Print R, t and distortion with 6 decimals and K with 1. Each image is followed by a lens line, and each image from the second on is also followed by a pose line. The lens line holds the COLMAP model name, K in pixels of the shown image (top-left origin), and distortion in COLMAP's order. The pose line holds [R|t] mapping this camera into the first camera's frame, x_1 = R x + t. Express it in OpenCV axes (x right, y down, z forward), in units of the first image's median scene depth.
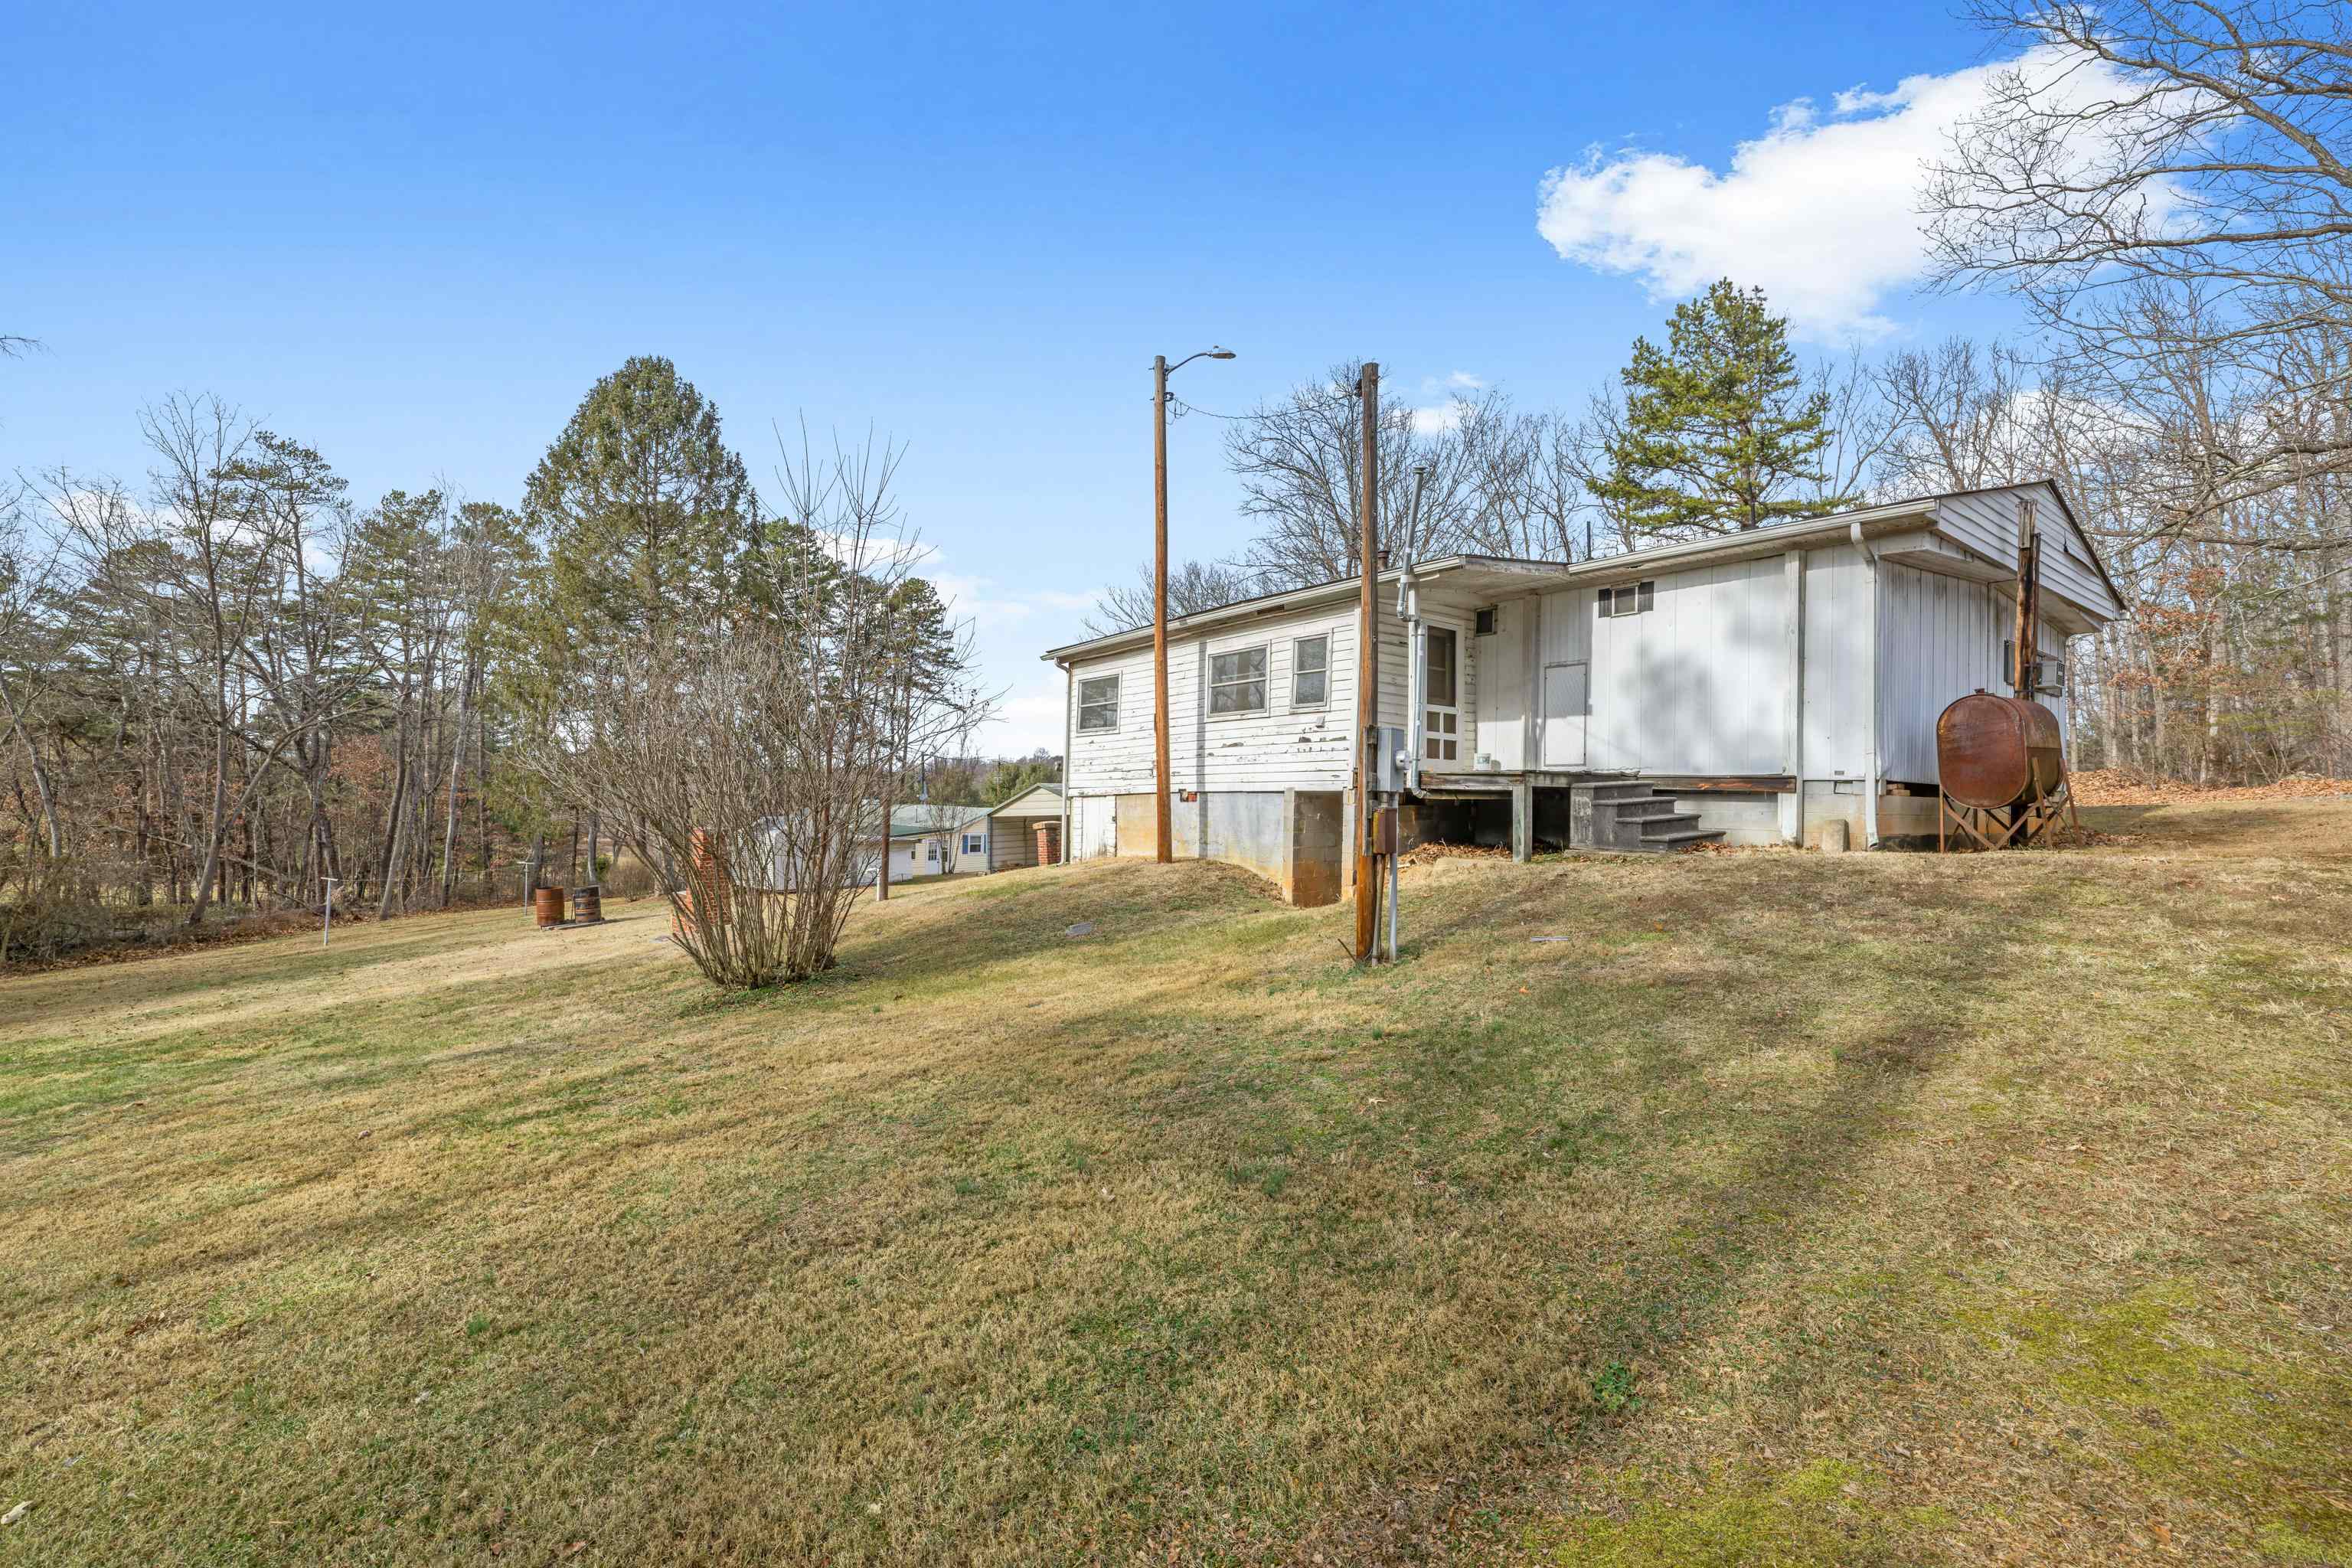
lens RADIAL K [[1001.2, 0, 1176.0], [0, 1001.2, 784.0], [0, 0, 1]] dist [-0.000852, 0.000209]
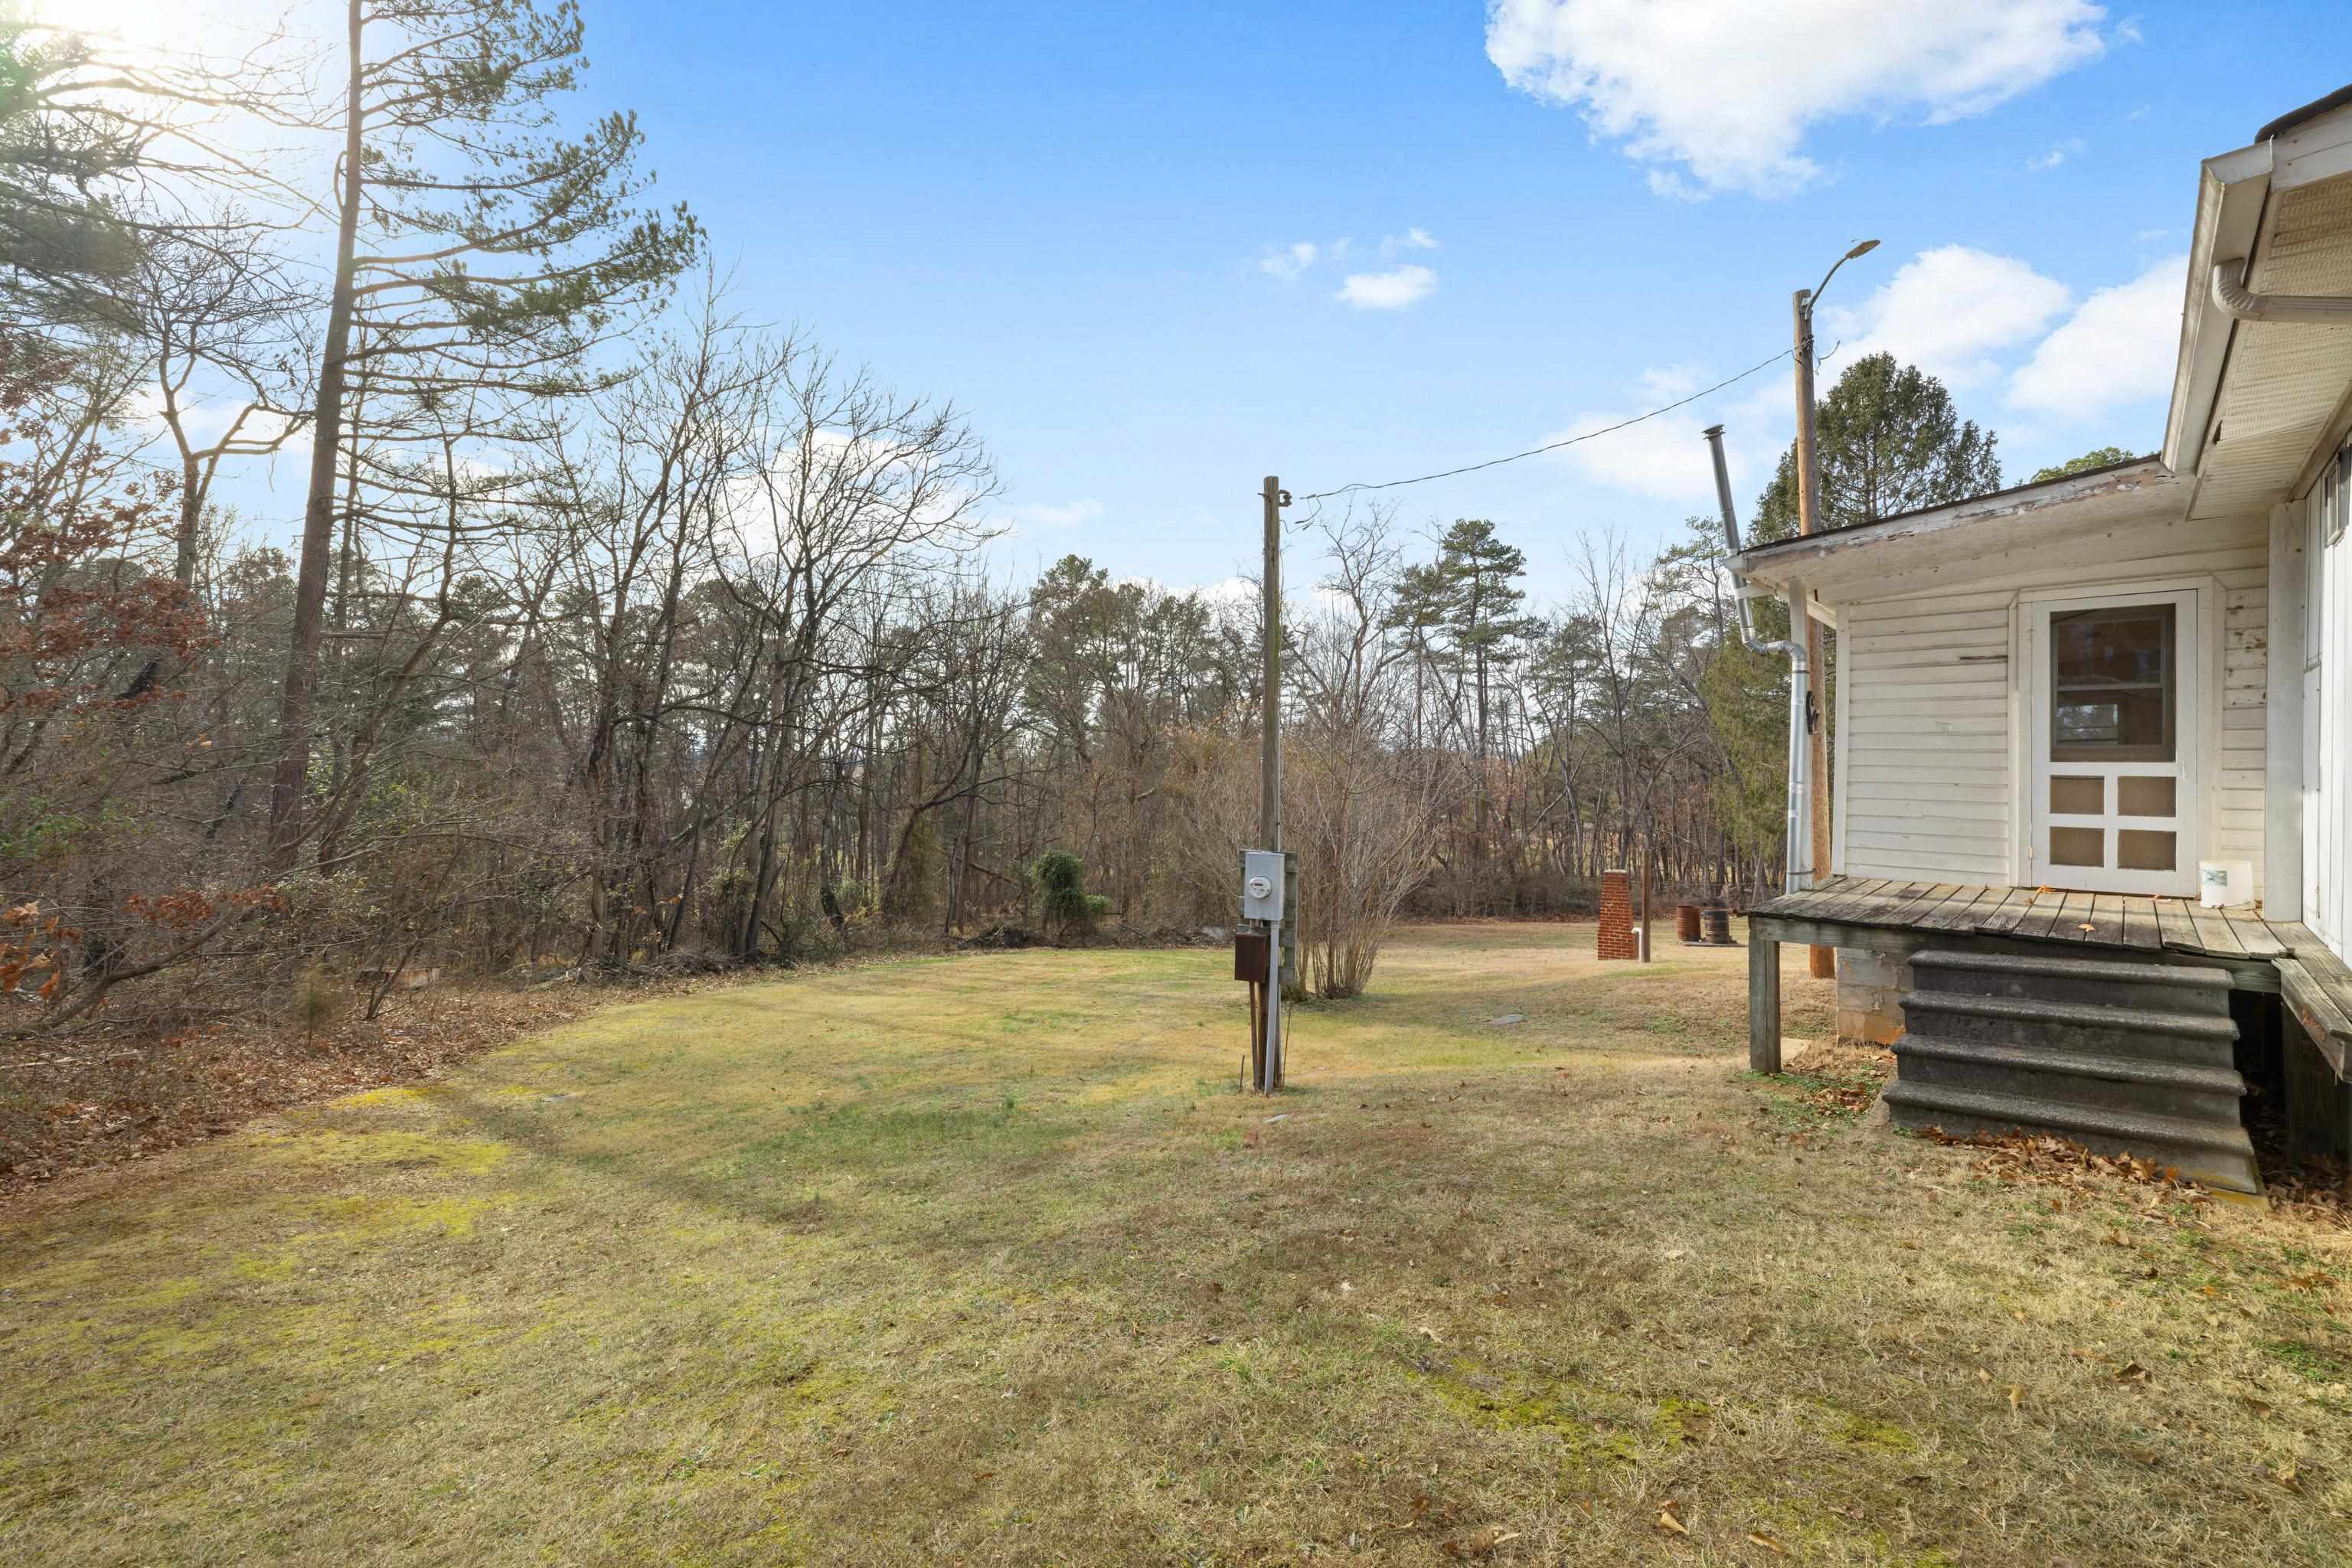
lens RADIAL K [[1001.2, 0, 1176.0], [0, 1001.2, 784.0], [0, 0, 1]] dist [-0.000852, 0.000209]
pose [[0.166121, 0.005309, -0.986091, 0.485236], [0.000261, 0.999985, 0.005427, -0.049738], [0.986105, -0.001159, 0.166117, 0.319699]]
